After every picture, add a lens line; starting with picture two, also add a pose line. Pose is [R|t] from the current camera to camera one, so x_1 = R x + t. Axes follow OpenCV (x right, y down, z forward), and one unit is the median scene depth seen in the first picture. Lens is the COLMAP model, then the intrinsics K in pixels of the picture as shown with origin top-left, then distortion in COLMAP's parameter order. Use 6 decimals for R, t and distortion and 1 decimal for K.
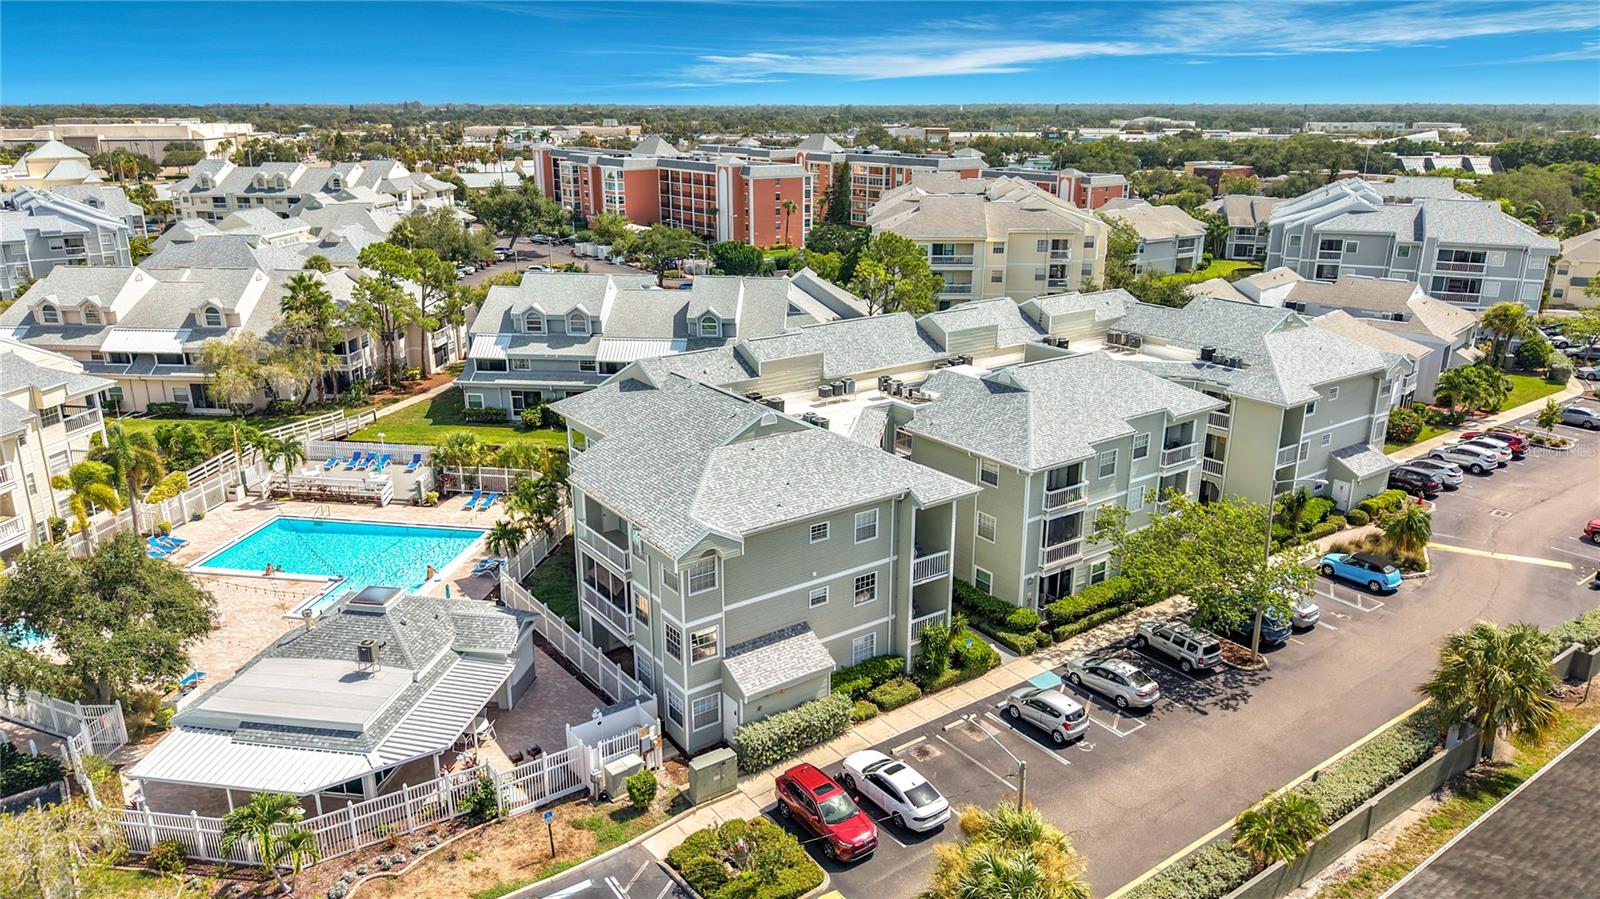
lens RADIAL K [[1072.1, 0, 806.4], [0, 1072.1, 457.9], [0, 0, 1]] dist [0.000679, -0.001373]
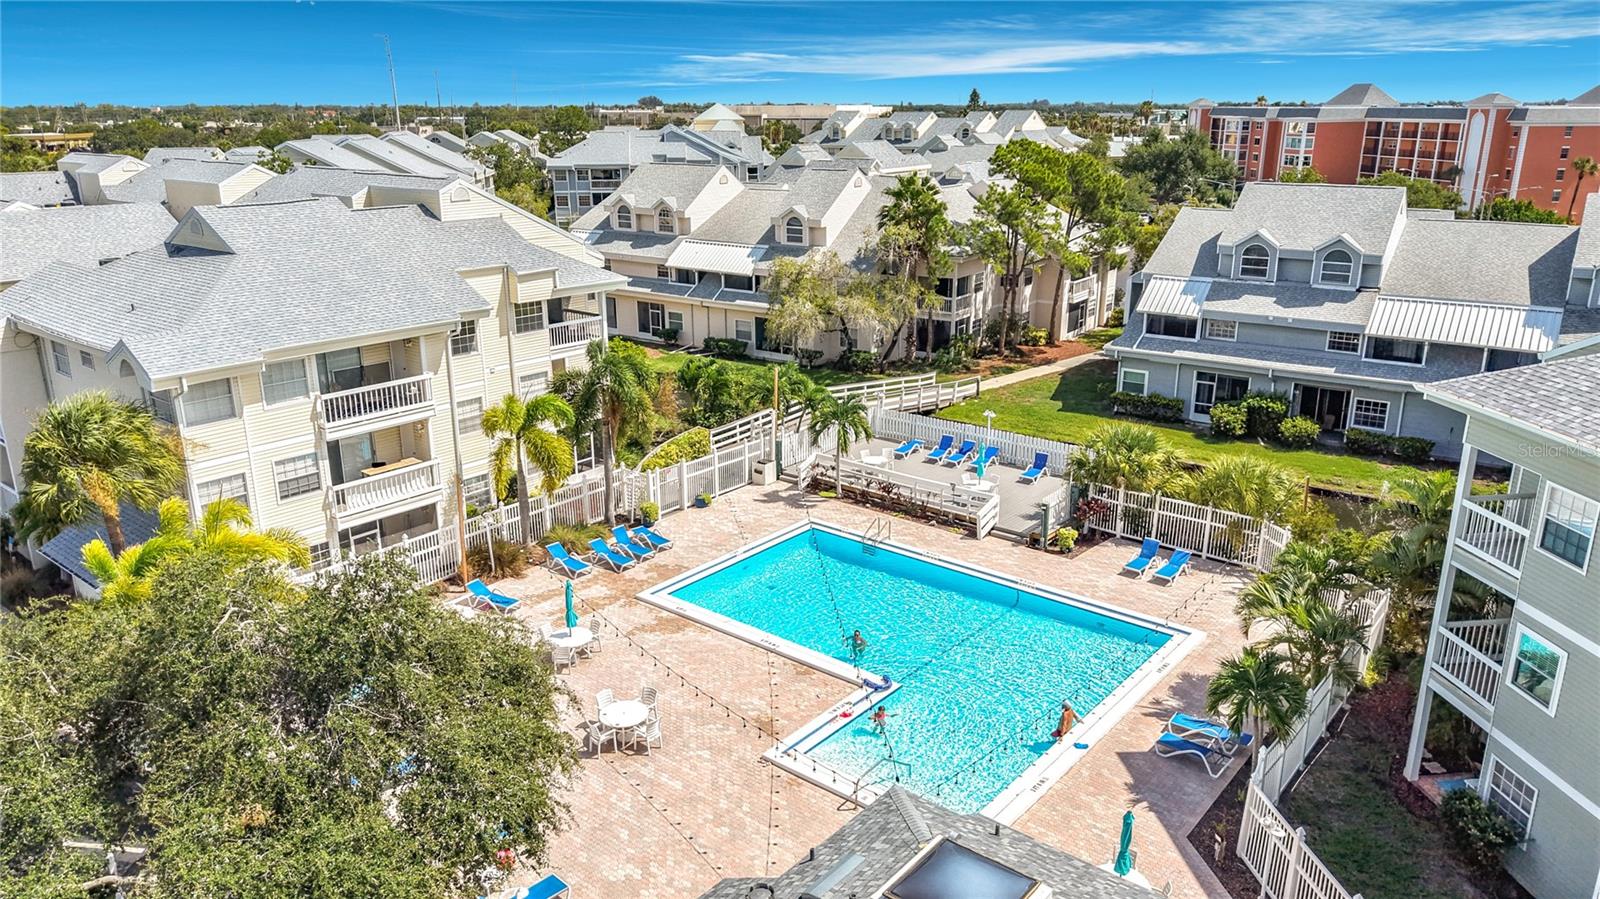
lens RADIAL K [[1072.1, 0, 806.4], [0, 1072.1, 457.9], [0, 0, 1]] dist [0.000679, -0.001373]
pose [[0.859034, 0.148276, -0.489974, -0.161782], [-0.152657, 0.987784, 0.031281, 0.000012], [0.488627, 0.047926, 0.871176, 0.370549]]
